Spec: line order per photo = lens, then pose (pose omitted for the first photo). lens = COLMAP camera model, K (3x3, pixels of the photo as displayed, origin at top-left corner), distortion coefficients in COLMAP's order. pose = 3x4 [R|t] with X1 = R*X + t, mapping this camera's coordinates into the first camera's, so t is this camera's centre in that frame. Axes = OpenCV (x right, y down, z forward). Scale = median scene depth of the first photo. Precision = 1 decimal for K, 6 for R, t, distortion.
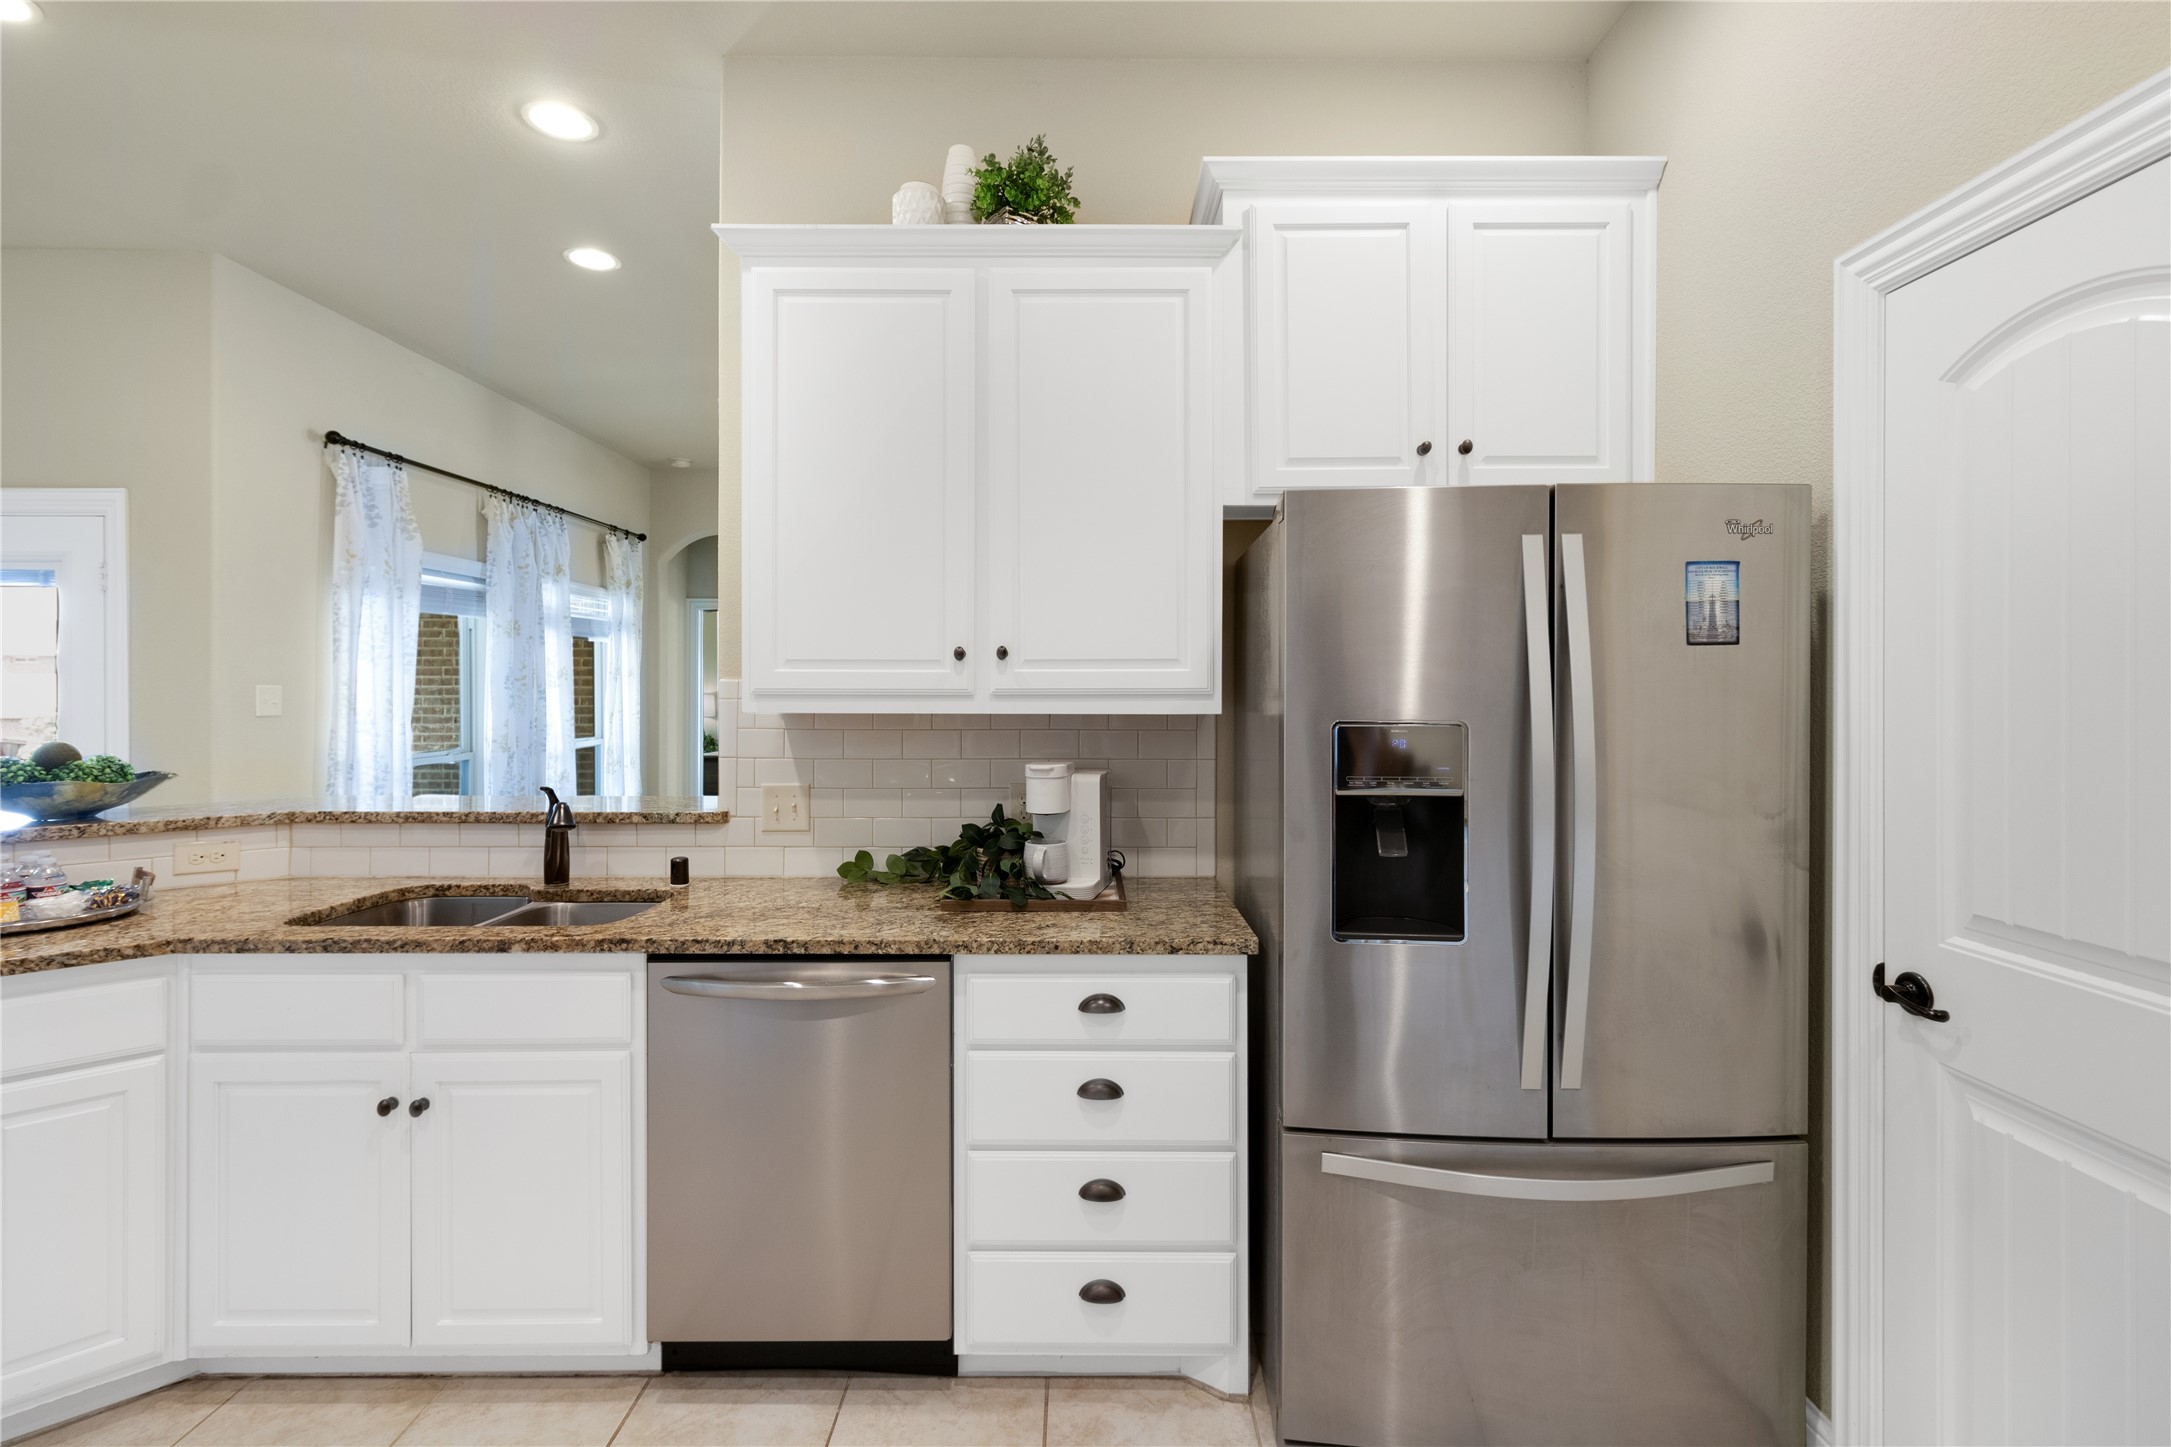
lens RADIAL K [[1014.7, 0, 1094.5], [0, 1014.7, 685.9], [0, 0, 1]] dist [0.002470, 0.000426]
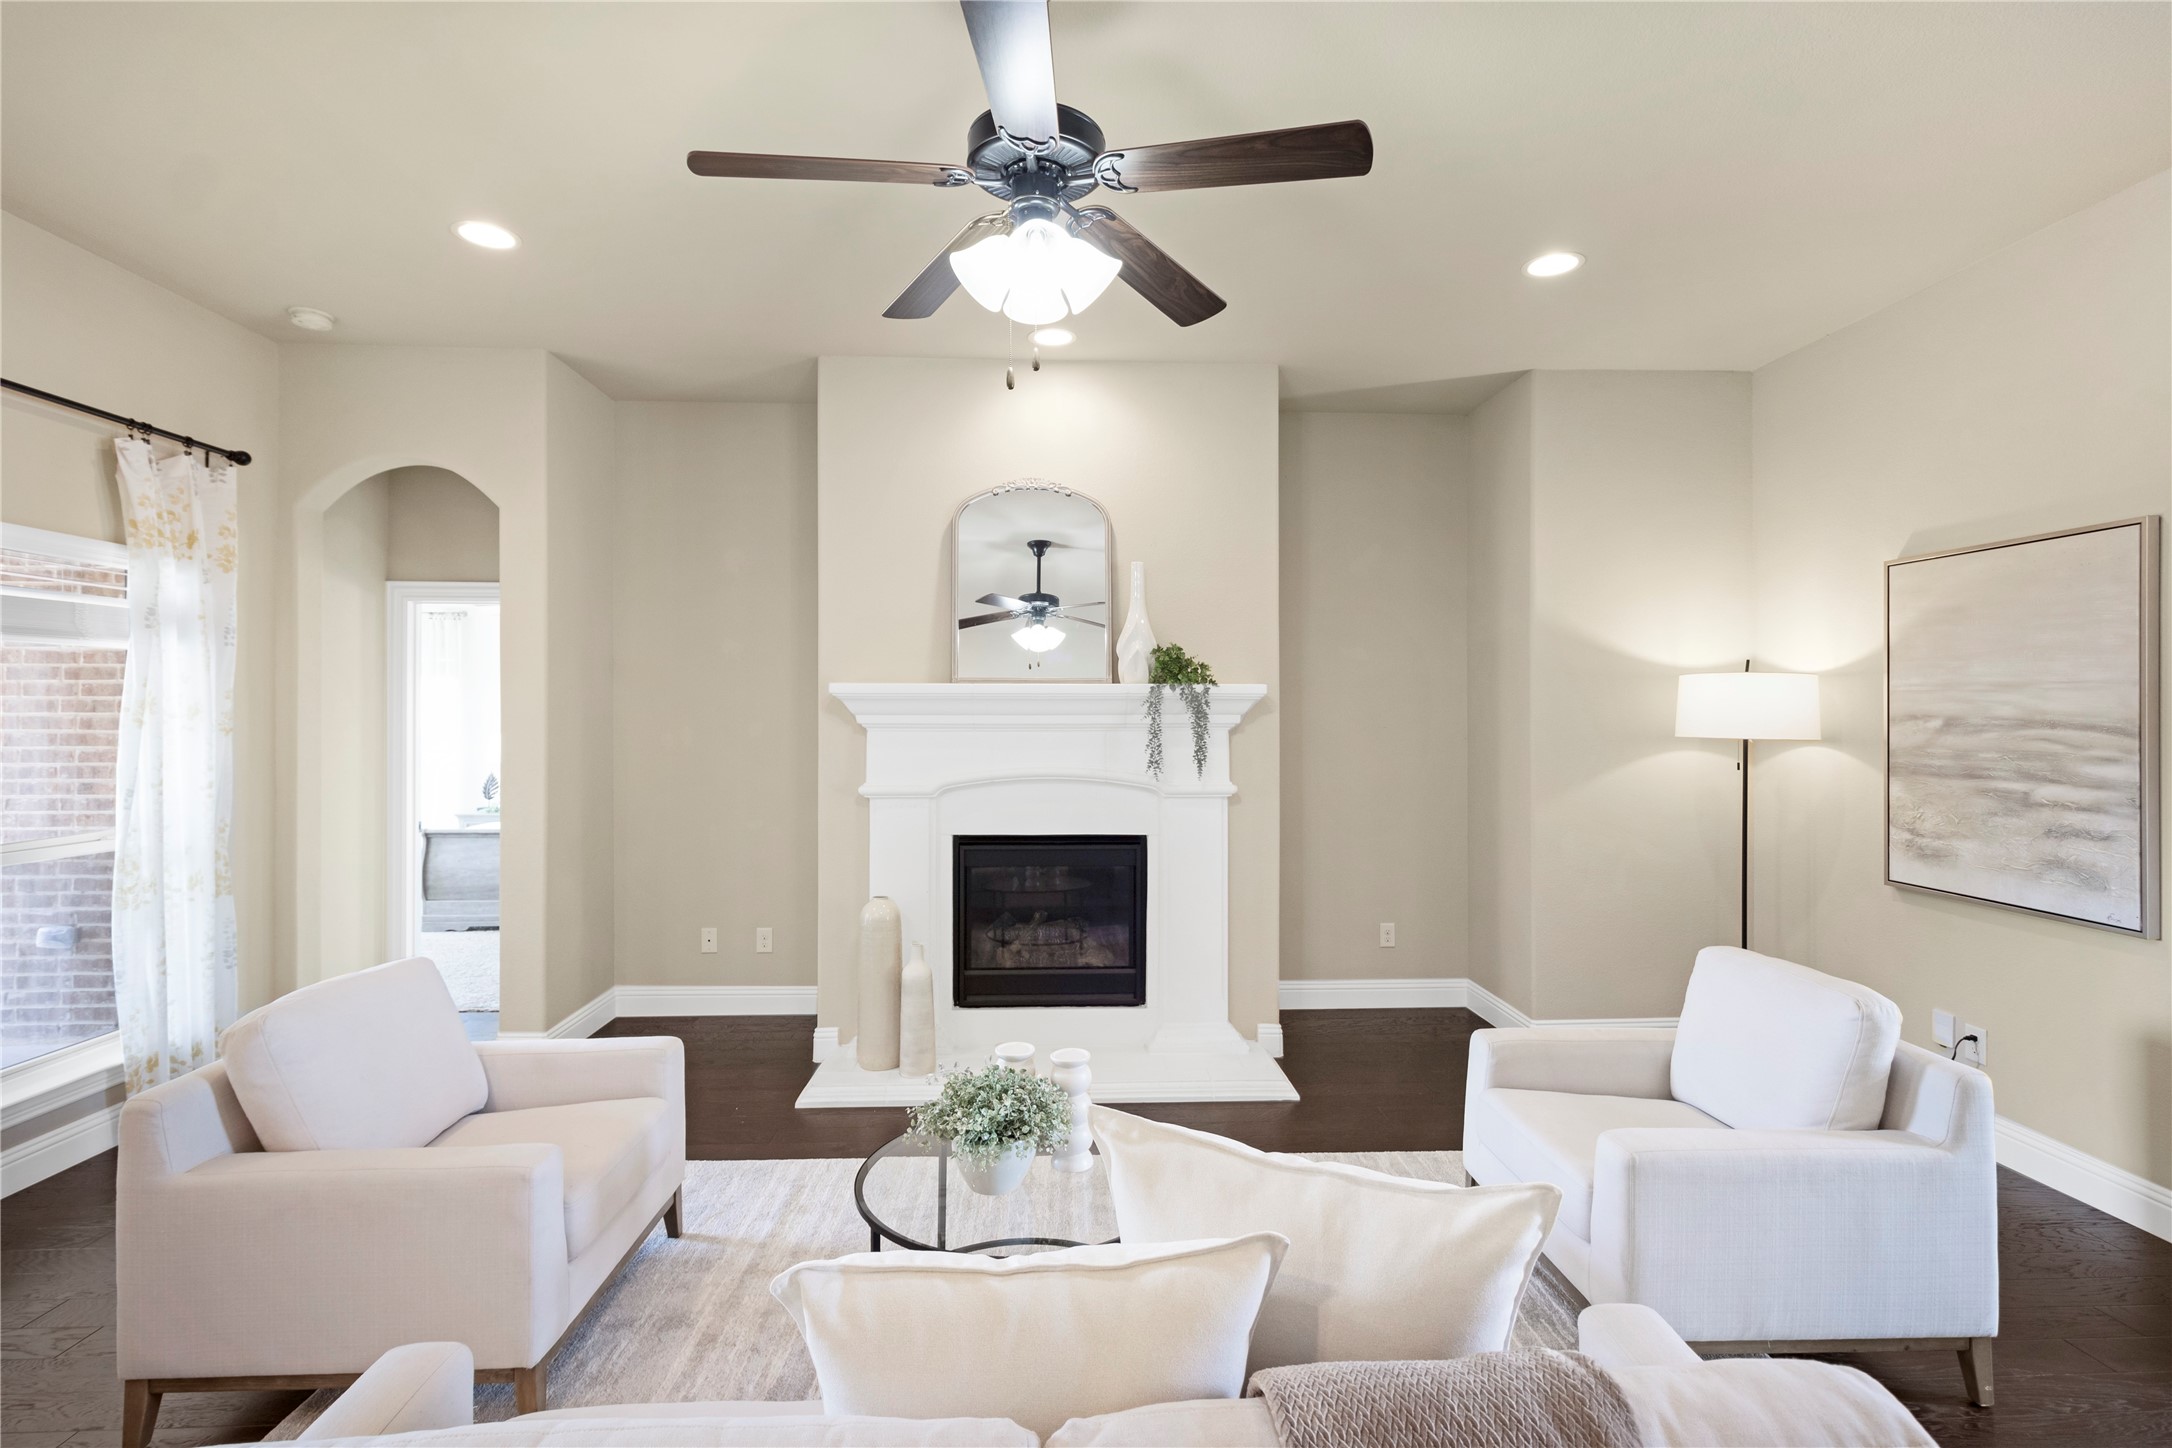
lens RADIAL K [[1011.4, 0, 1080.4], [0, 1011.4, 712.3], [0, 0, 1]] dist [-0.000093, 0.000150]
pose [[0.998973, -0.004279, 0.045105, -0.069755], [0.004296, 0.999991, -0.000285, -0.026502], [-0.045103, 0.000478, 0.998982, 1.250856]]
